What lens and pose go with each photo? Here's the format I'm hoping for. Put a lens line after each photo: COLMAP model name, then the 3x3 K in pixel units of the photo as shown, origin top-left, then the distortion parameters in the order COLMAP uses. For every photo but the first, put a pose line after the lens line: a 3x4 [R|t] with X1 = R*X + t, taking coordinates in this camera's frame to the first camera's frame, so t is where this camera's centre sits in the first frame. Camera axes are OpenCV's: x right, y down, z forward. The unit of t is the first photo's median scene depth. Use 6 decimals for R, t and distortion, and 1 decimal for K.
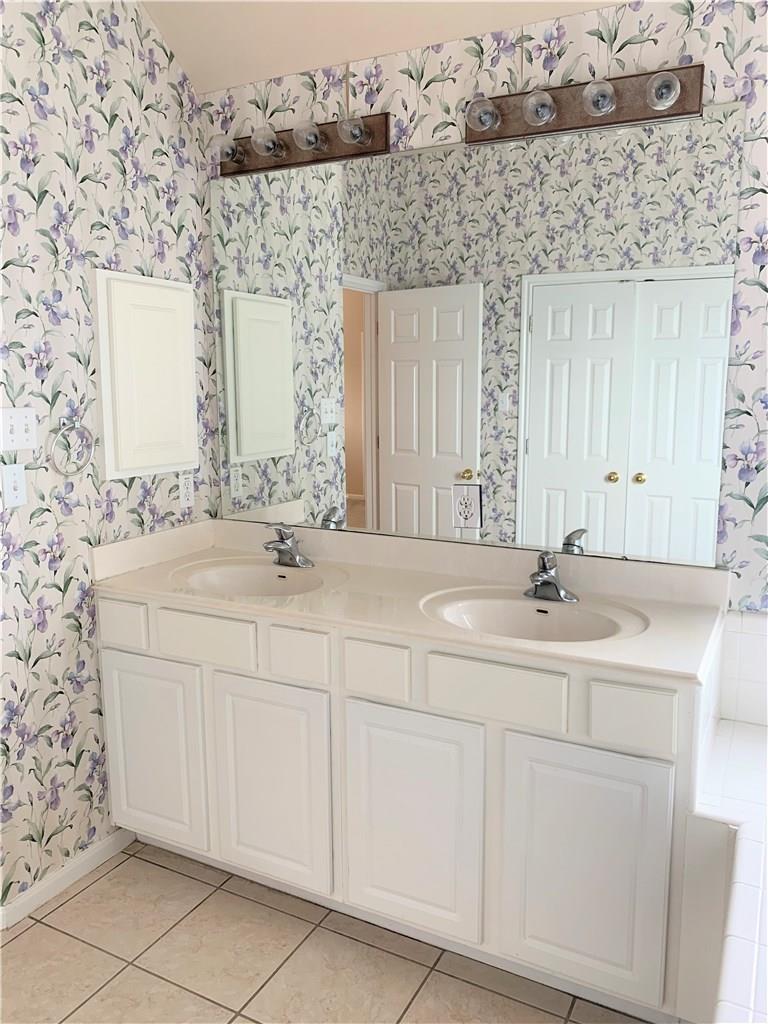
lens RADIAL K [[791.8, 0, 381.7], [0, 791.8, 515.3], [0, 0, 1]] dist [0.004070, -0.029799]
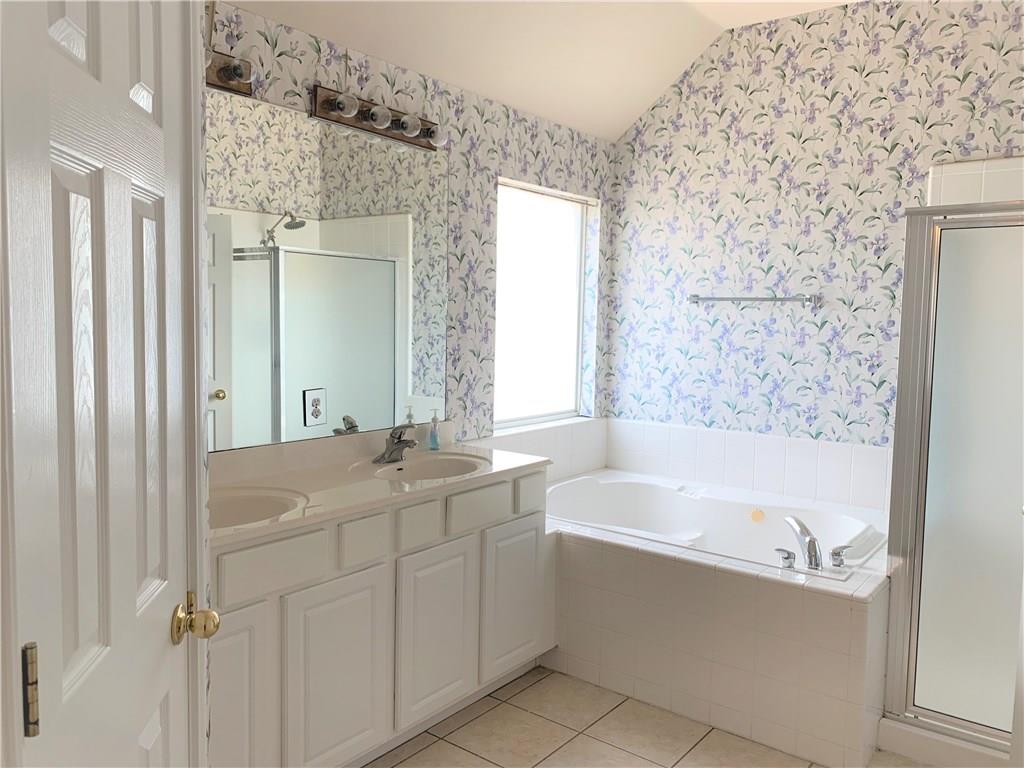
lens RADIAL K [[791.8, 0, 507.0], [0, 791.8, 378.9], [0, 0, 1]] dist [0.004070, -0.029799]
pose [[0.173954, -0.068589, 0.982362, -1.176515], [0.142845, 0.988778, 0.043743, -0.072047], [-0.974338, 0.132717, 0.181799, 0.561464]]
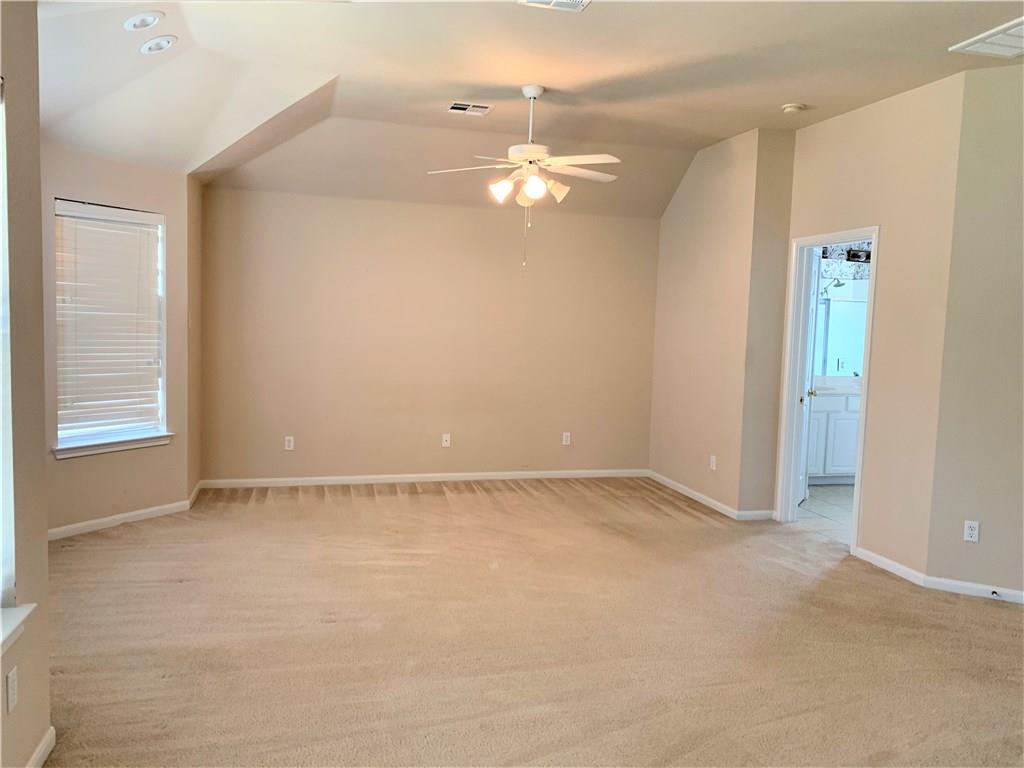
lens RADIAL K [[791.8, 0, 512.6], [0, 791.8, 385.5], [0, 0, 1]] dist [0.004070, -0.029799]
pose [[0.730722, -0.026291, 0.682169, -3.708664], [0.075855, 0.996197, -0.042860, 0.139777], [-0.678448, 0.083065, 0.729937, -0.580553]]
